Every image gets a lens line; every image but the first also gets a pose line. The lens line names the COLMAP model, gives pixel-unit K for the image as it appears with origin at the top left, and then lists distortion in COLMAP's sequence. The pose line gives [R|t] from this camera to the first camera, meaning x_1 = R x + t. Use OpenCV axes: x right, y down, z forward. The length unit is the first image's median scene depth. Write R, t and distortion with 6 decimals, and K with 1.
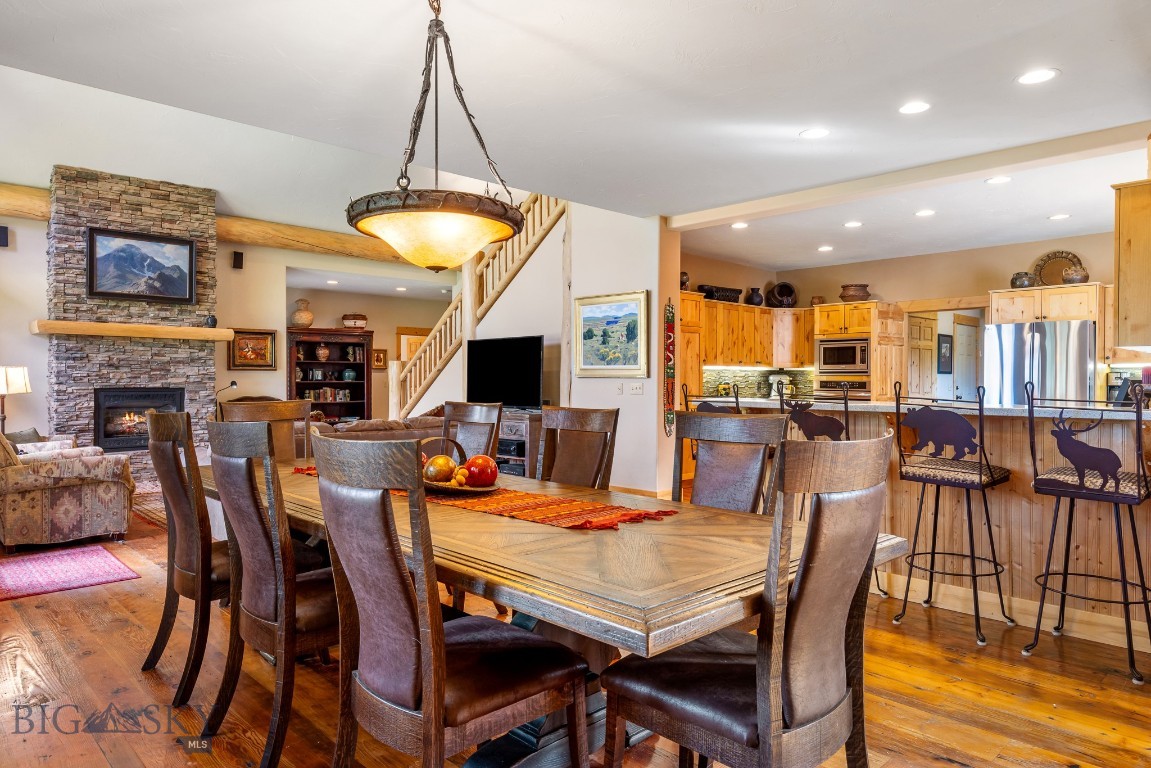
lens RADIAL K [[718.7, 0, 576.4], [0, 718.7, 380.6], [0, 0, 1]] dist [0.003316, 0.000192]
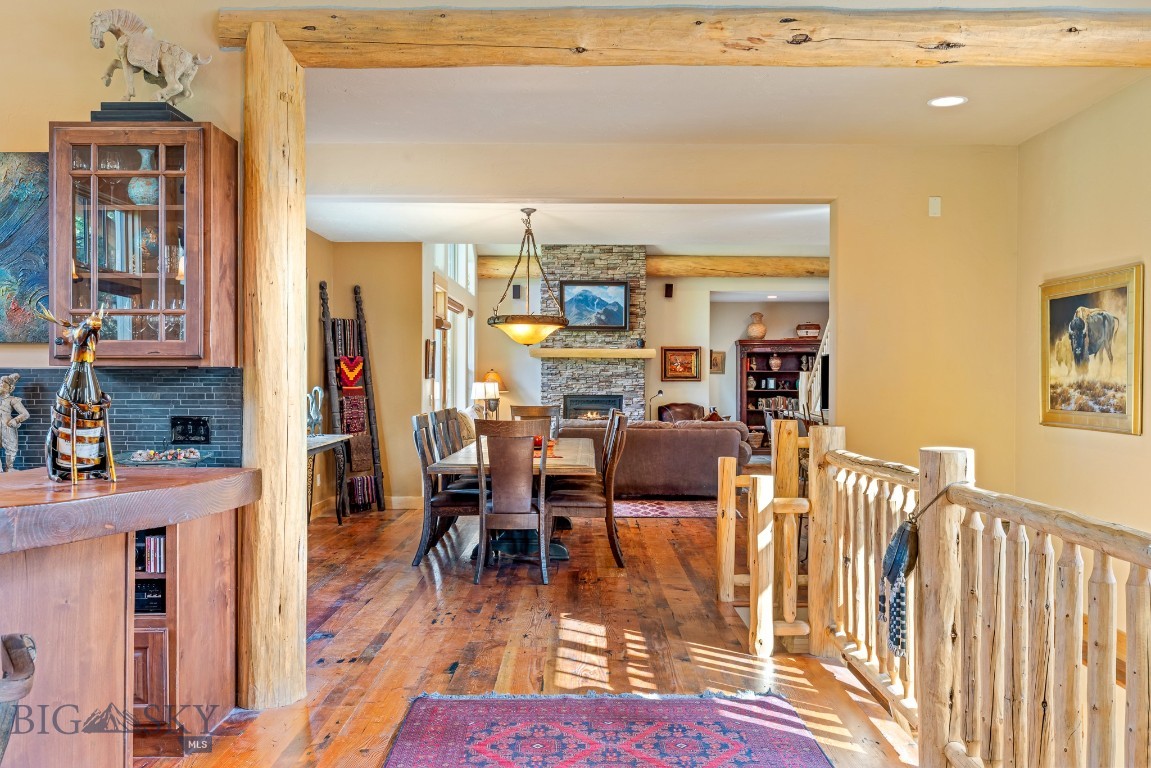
lens RADIAL K [[997.7, 0, 573.8], [0, 997.7, 384.8], [0, 0, 1]] dist [-0.070856, -0.003845]
pose [[0.711838, 0.002446, -0.702340, 0.656201], [-0.002250, 0.999997, 0.001201, -0.011099], [0.702341, 0.000726, 0.711841, -0.340955]]
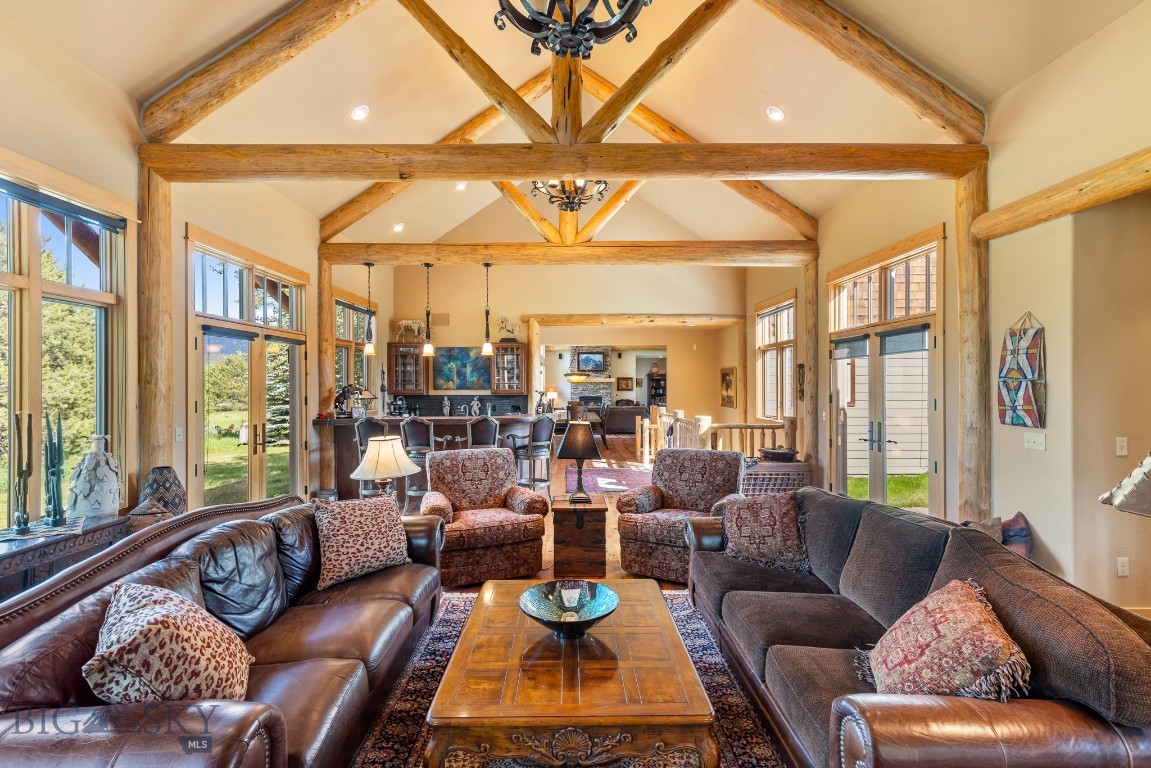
lens RADIAL K [[528.9, 0, 577.3], [0, 528.9, 387.6], [0, 0, 1]] dist [0.000505, 0.000041]
pose [[0.725031, -0.002617, -0.688711, 1.070743], [0.004088, 0.999992, 0.000505, -0.033617], [0.688704, -0.003182, 0.725036, -0.868324]]
